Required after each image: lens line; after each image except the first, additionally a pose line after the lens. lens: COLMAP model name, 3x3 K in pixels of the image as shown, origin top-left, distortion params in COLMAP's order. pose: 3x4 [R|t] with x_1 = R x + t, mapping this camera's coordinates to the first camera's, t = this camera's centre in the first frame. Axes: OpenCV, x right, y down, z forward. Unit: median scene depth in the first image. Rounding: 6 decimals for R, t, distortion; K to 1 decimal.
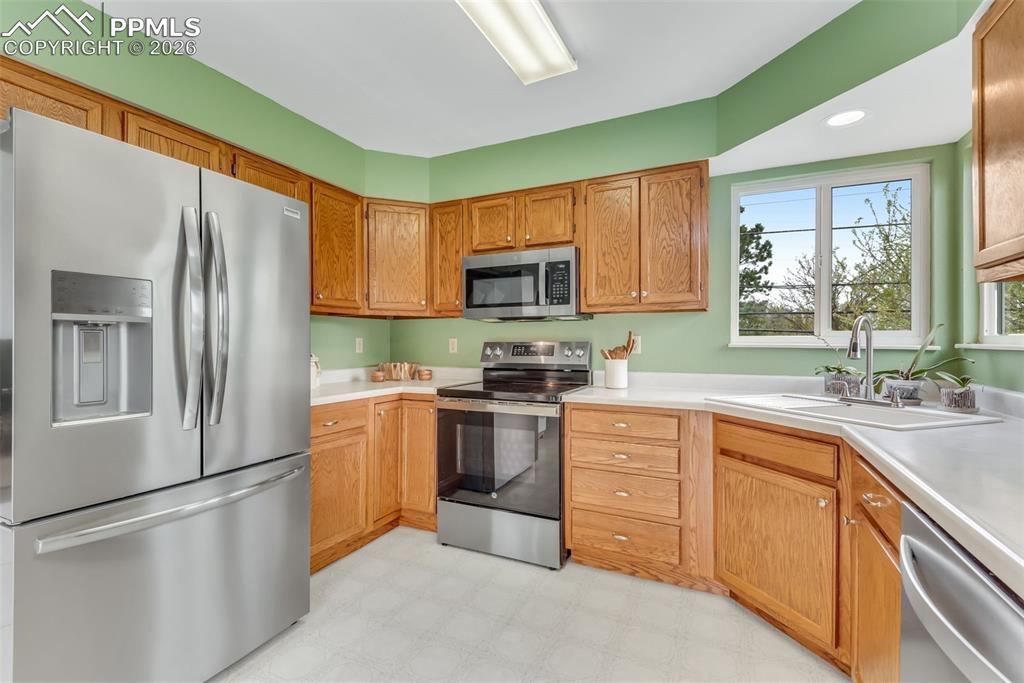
lens RADIAL K [[469.8, 0, 493.5], [0, 469.8, 341.1], [0, 0, 1]] dist [0.016947, -0.010314]
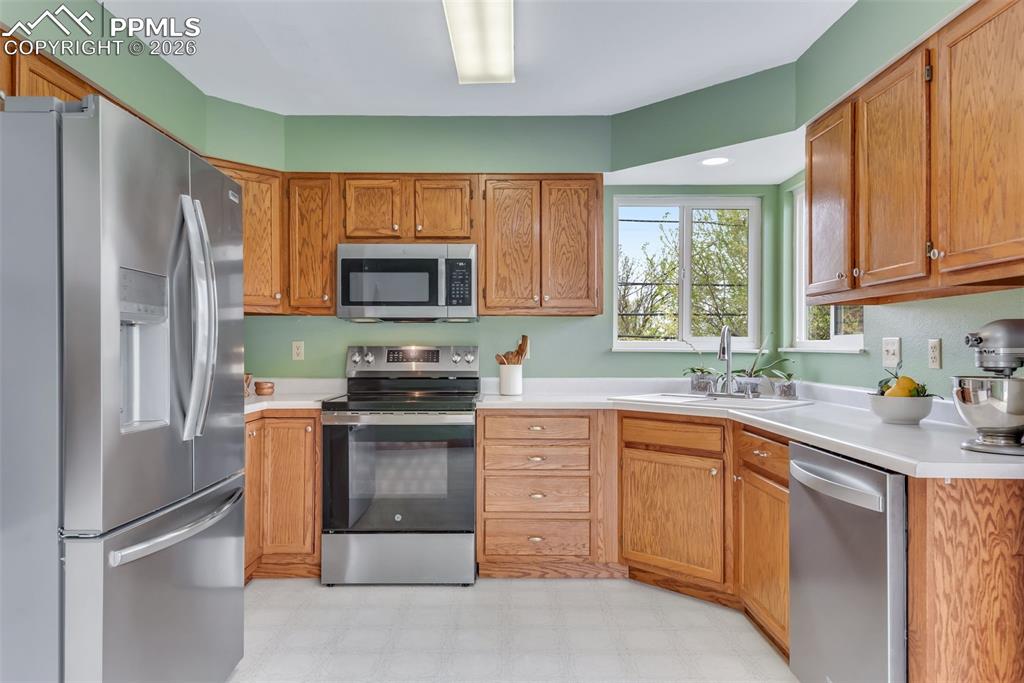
lens RADIAL K [[704.7, 0, 495.6], [0, 704.7, 341.8], [0, 0, 1]] dist [0.035602, -0.008353]
pose [[0.898781, 0.005372, 0.438364, -0.439805], [-0.002701, 0.999974, -0.006716, 0.002875], [-0.438389, 0.004852, 0.898772, -0.302514]]
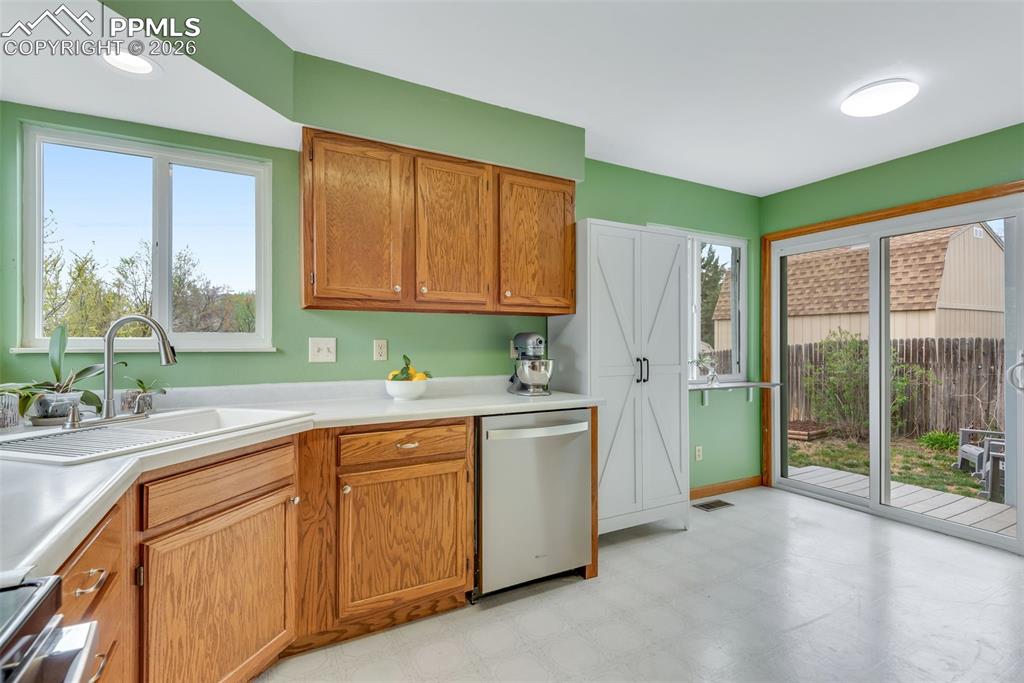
lens RADIAL K [[467.4, 0, 507.7], [0, 467.4, 341.8], [0, 0, 1]] dist [0.009558, -0.002238]
pose [[-0.819357, 0.004011, 0.573270, -0.176183], [0.000057, 0.999976, -0.006915, 0.000851], [-0.573284, -0.005634, -0.819337, 1.013955]]
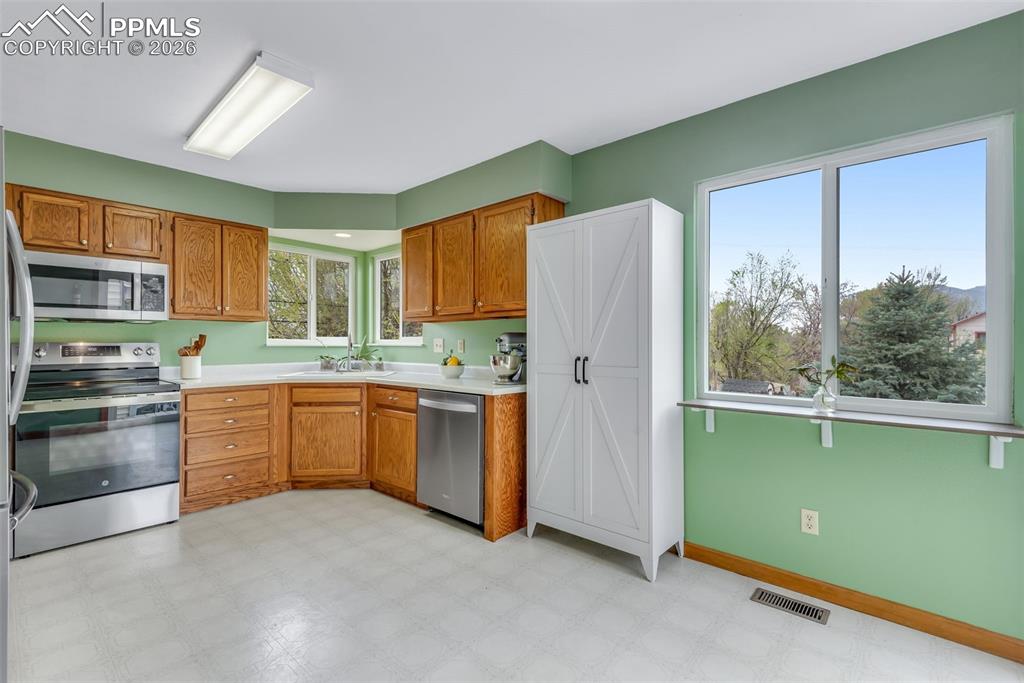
lens RADIAL K [[469.8, 0, 507.1], [0, 469.8, 340.0], [0, 0, 1]] dist [0.016947, -0.010314]
pose [[0.271798, 0.007086, 0.962328, -0.836992], [-0.001877, 0.999975, -0.006833, 0.002096], [-0.962352, 0.000051, 0.271805, -0.204728]]
